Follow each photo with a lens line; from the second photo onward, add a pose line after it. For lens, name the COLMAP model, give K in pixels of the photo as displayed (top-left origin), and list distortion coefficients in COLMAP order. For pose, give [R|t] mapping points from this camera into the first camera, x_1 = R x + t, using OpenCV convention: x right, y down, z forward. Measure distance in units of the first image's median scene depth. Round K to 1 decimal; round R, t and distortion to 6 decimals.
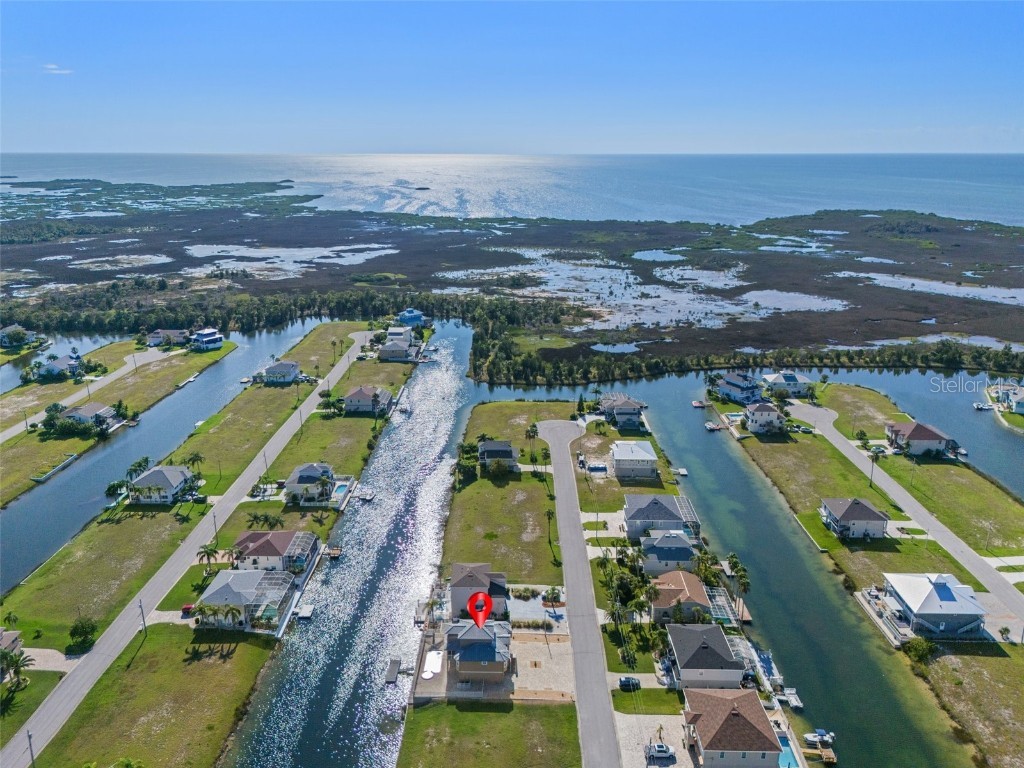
lens RADIAL K [[753.7, 0, 509.8], [0, 753.7, 382.5], [0, 0, 1]] dist [0.070984, -0.081305]
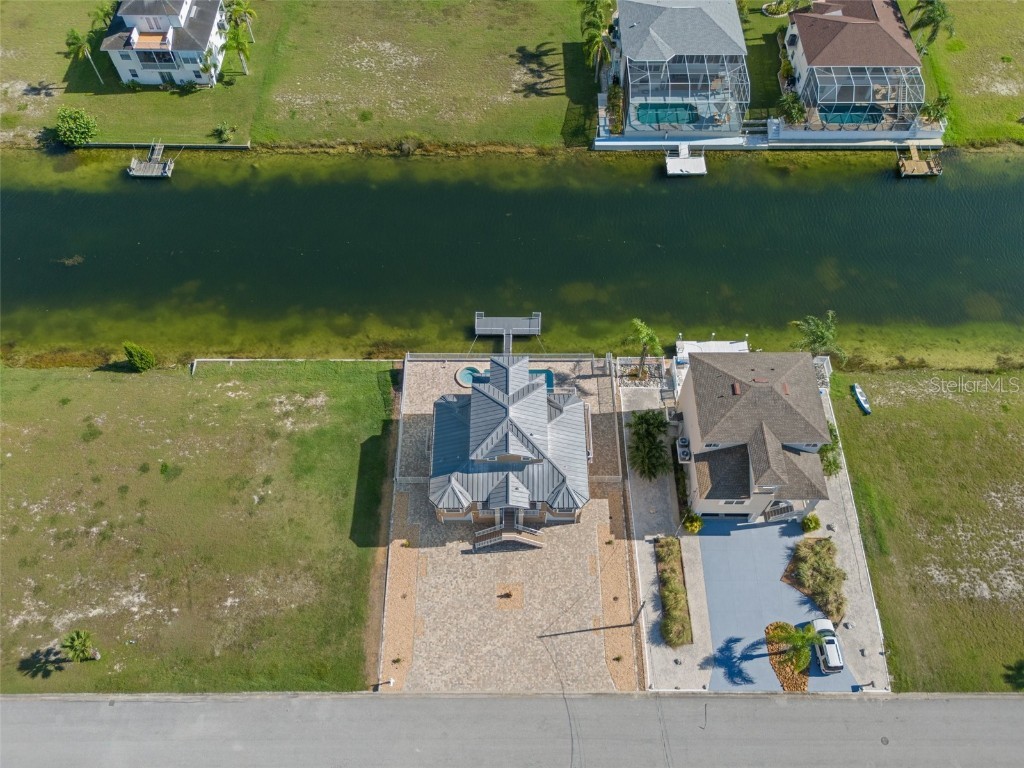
lens RADIAL K [[791.6, 0, 516.9], [0, 791.6, 420.7], [0, 0, 1]] dist [0.078349, -0.090754]
pose [[0.016483, 0.861890, -0.506827, 0.100158], [-0.296690, 0.488282, 0.820704, -0.013845], [0.954831, 0.136843, 0.263763, 0.525195]]
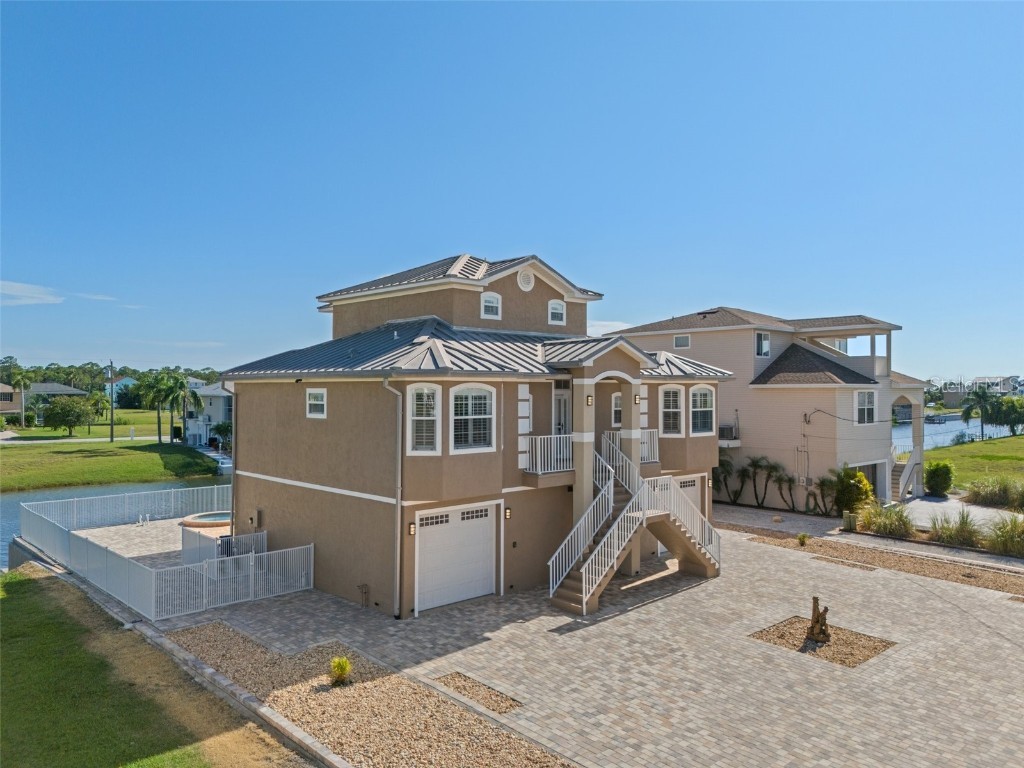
lens RADIAL K [[762.9, 0, 508.7], [0, 762.9, 385.5], [0, 0, 1]] dist [0.034141, -0.030372]
pose [[0.690474, -0.012178, -0.723254, 0.047177], [-0.205094, 0.955531, -0.211888, 0.220769], [0.693672, 0.294638, 0.657272, 0.533968]]
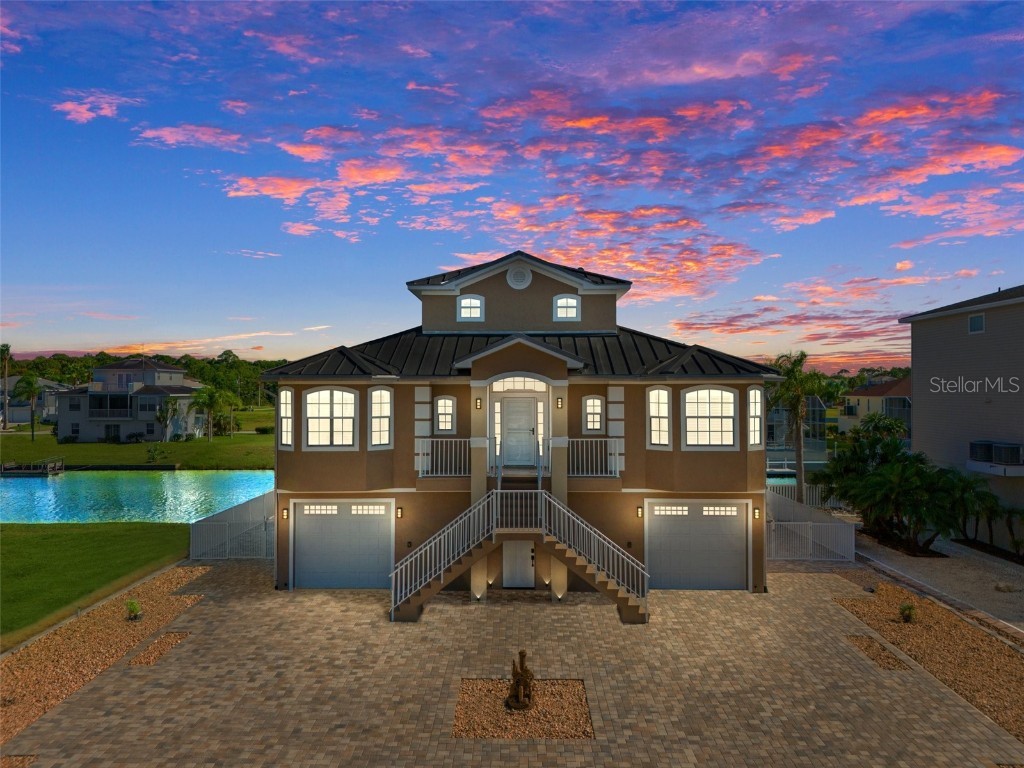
lens RADIAL K [[771.0, 0, 504.3], [0, 771.0, 382.6], [0, 0, 1]] dist [0.020172, -0.000756]
pose [[-0.005341, -0.013100, -0.999900, 0.069680], [-0.288408, 0.957444, -0.011003, 0.203048], [0.957493, 0.288321, -0.008891, 0.590922]]
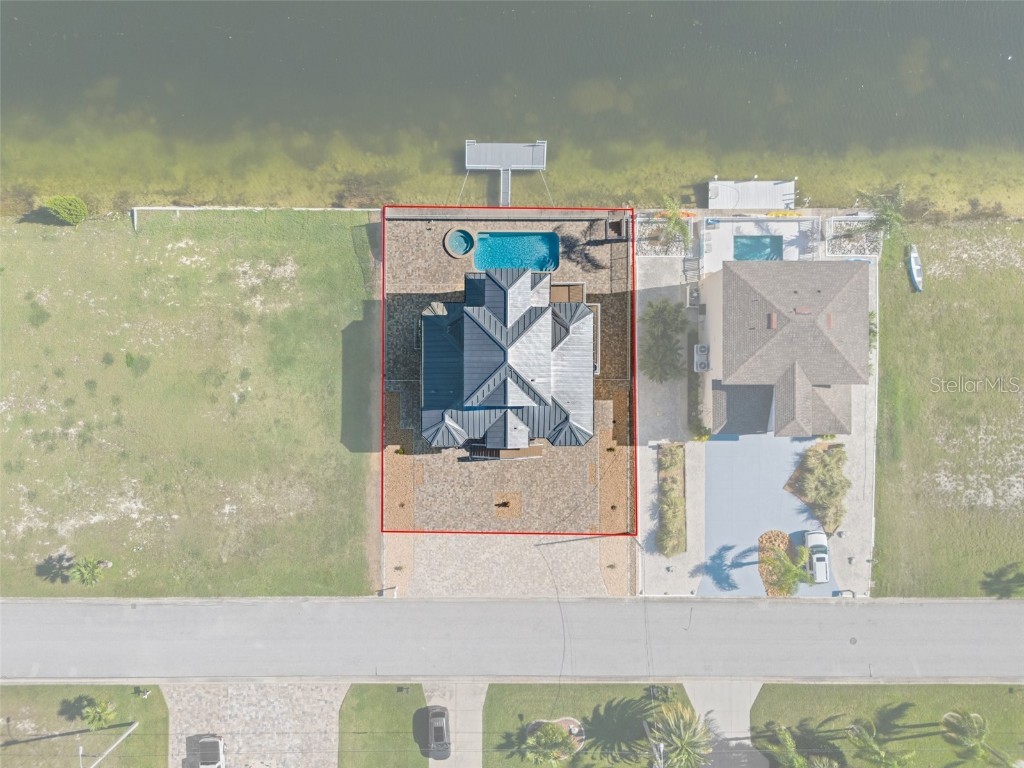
lens RADIAL K [[769.4, 0, 506.6], [0, 769.4, 368.1], [0, 0, 1]] dist [0.076232, -0.083837]
pose [[0.010820, 0.999920, -0.006611, -0.021993], [-0.293251, 0.009493, 0.955988, -0.012642], [0.955974, -0.008405, 0.293330, 0.525653]]
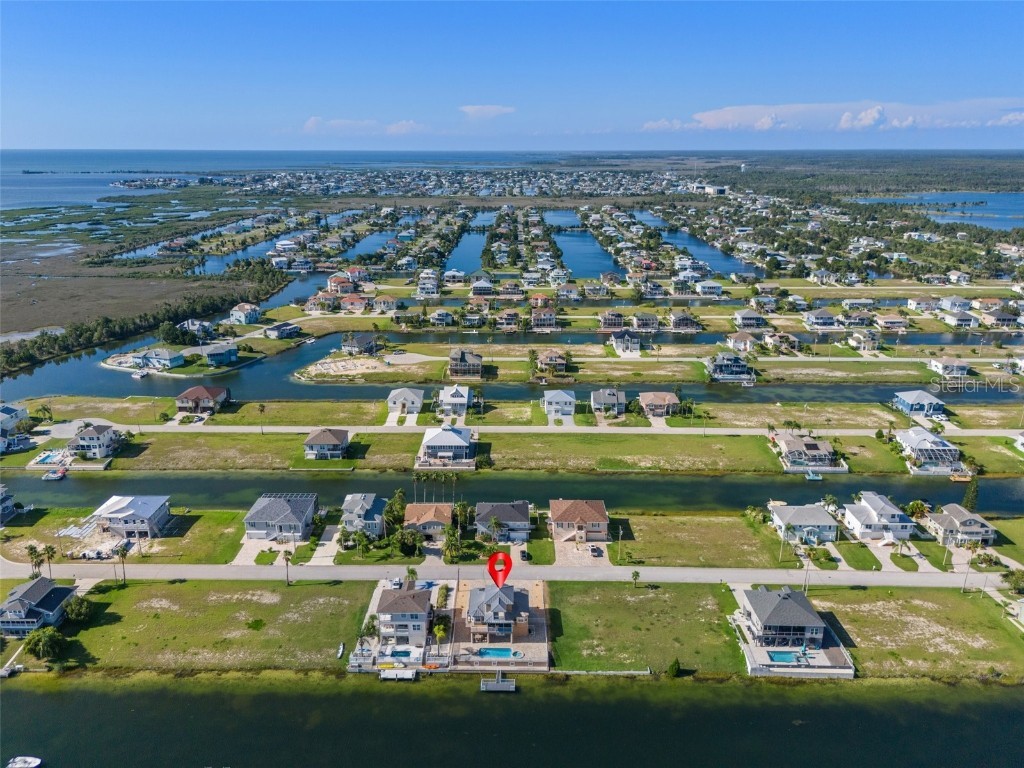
lens RADIAL K [[753.7, 0, 509.8], [0, 753.7, 382.5], [0, 0, 1]] dist [0.070984, -0.081305]
pose [[-0.007095, -0.297920, 0.954564, -0.584694], [0.286486, 0.913969, 0.287380, -0.153971], [-0.958058, 0.275508, 0.078866, 0.480012]]
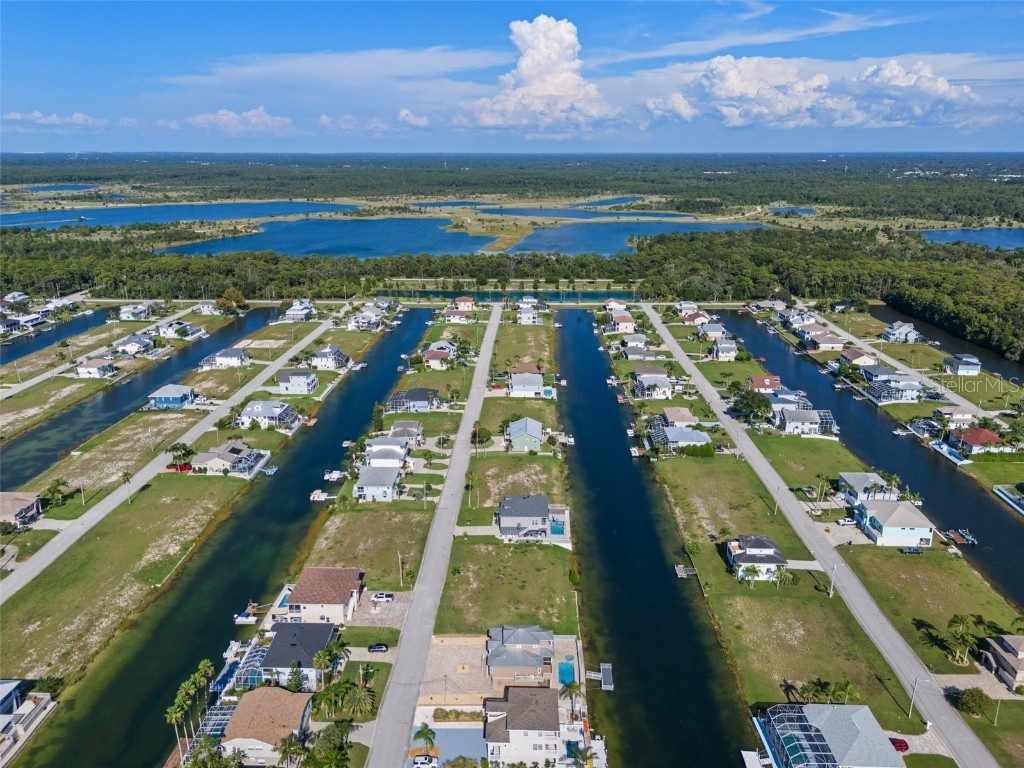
lens RADIAL K [[753.7, 0, 509.8], [0, 753.7, 382.5], [0, 0, 1]] dist [0.070984, -0.081305]
pose [[-0.999704, -0.006747, 0.023382, -0.029431], [0.007428, 0.830349, 0.557194, -0.297615], [-0.023175, 0.557203, -0.830053, 0.968195]]
